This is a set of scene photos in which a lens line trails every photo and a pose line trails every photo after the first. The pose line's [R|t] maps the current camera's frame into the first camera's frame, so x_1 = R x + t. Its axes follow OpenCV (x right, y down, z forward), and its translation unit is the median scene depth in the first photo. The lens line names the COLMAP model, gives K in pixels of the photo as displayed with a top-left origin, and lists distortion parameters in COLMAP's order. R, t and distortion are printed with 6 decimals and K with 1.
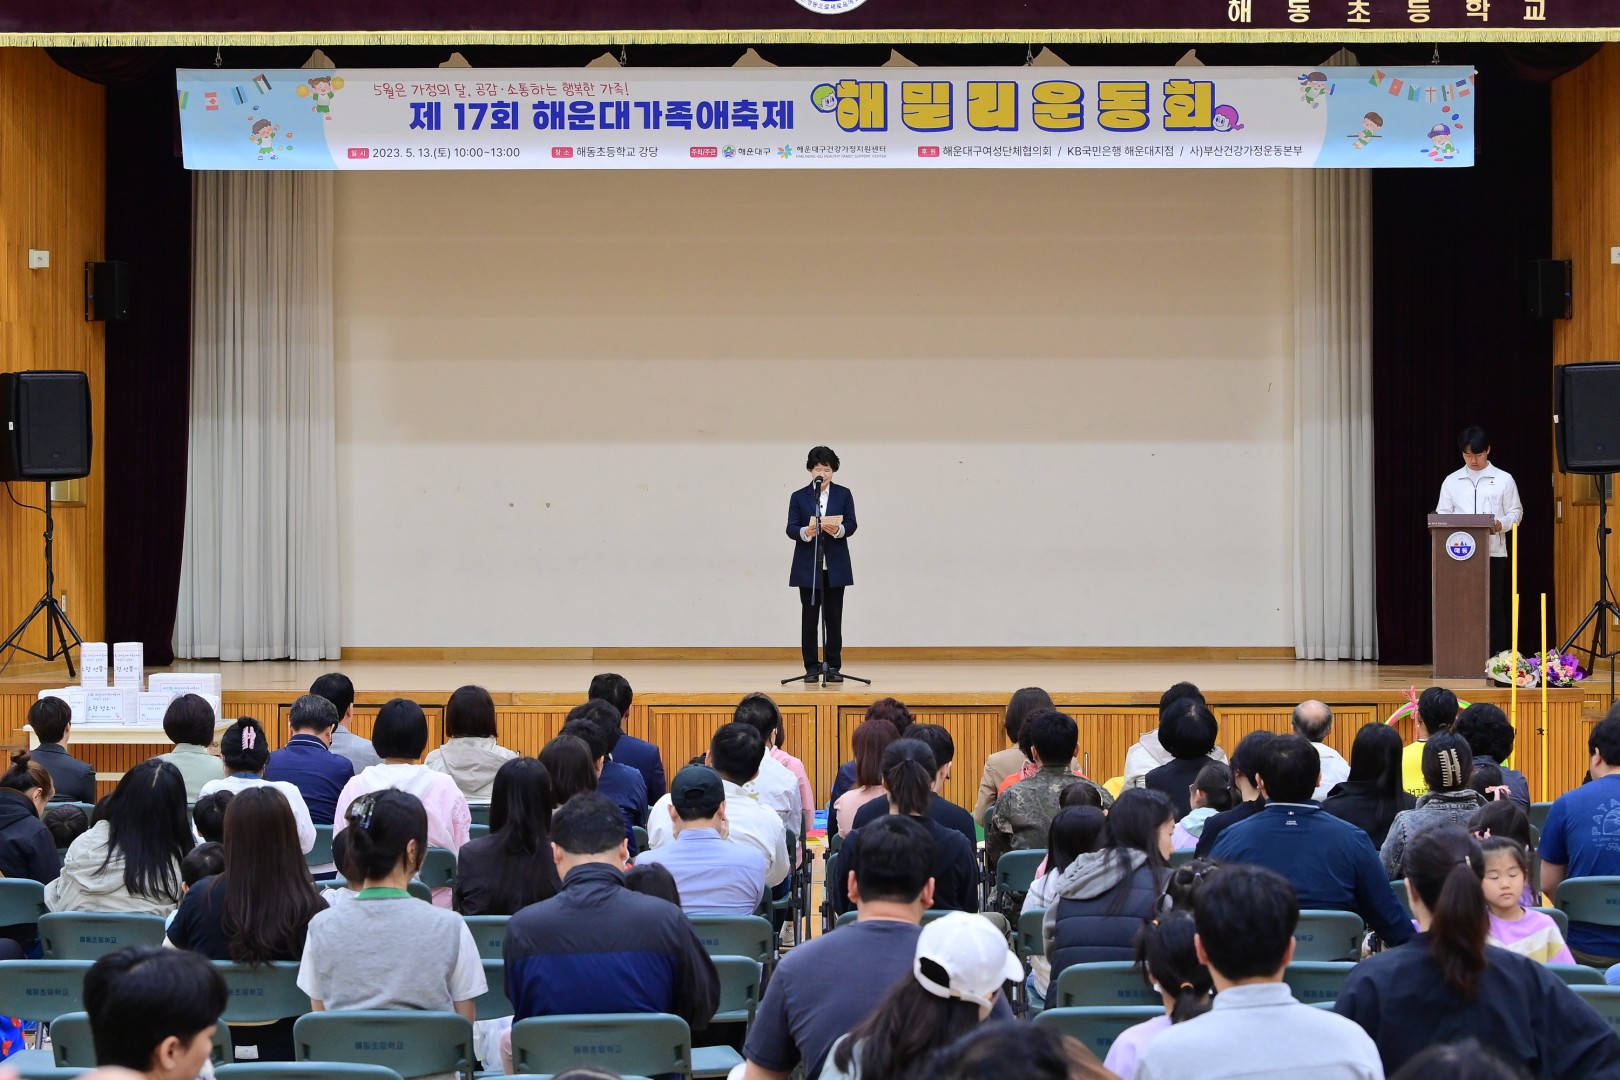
lens RADIAL K [[5854.6, 0, 810.0], [0, 5854.6, 540.0], [0, 0, 1]] dist [-0.012816, 0.729883]
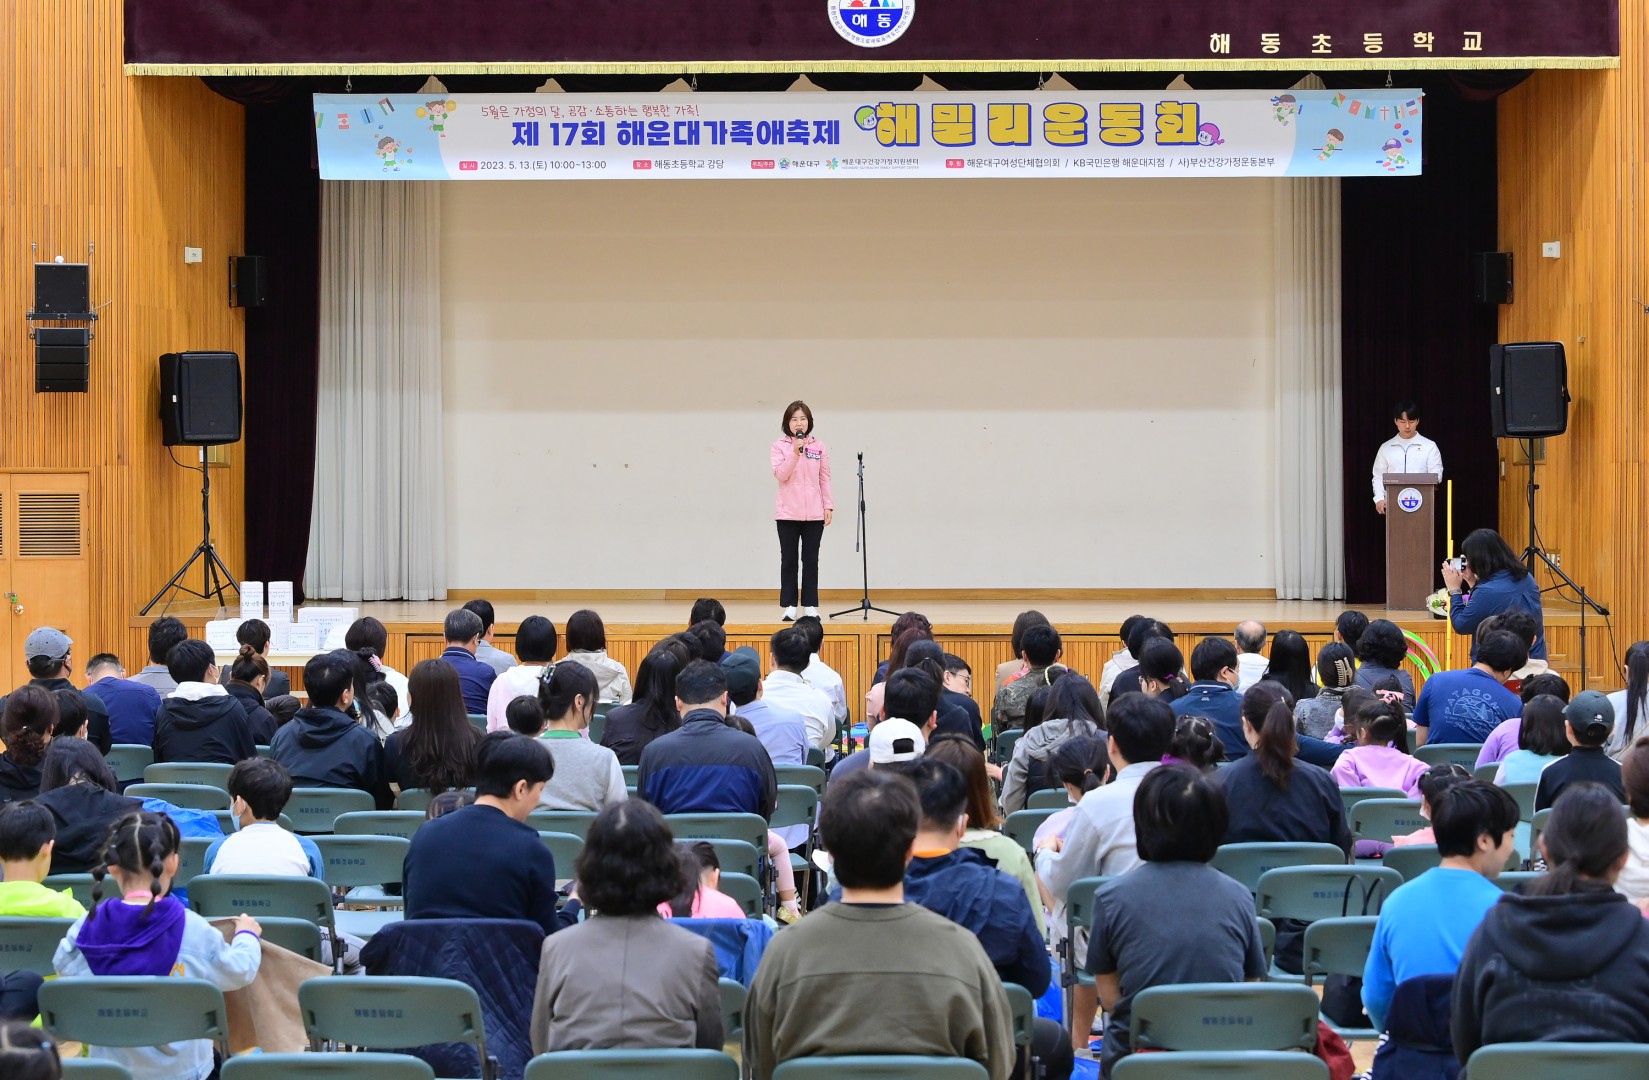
lens RADIAL K [[5832.5, 0, 756.0], [0, 5832.5, 588.2], [0, 0, 1]] dist [0.021309, 0.875230]
pose [[0.999854, -0.000562, -0.017097, 0.000374], [0.000821, 0.999885, 0.015156, 0.000895], [0.017087, -0.015168, 0.999739, -0.168691]]
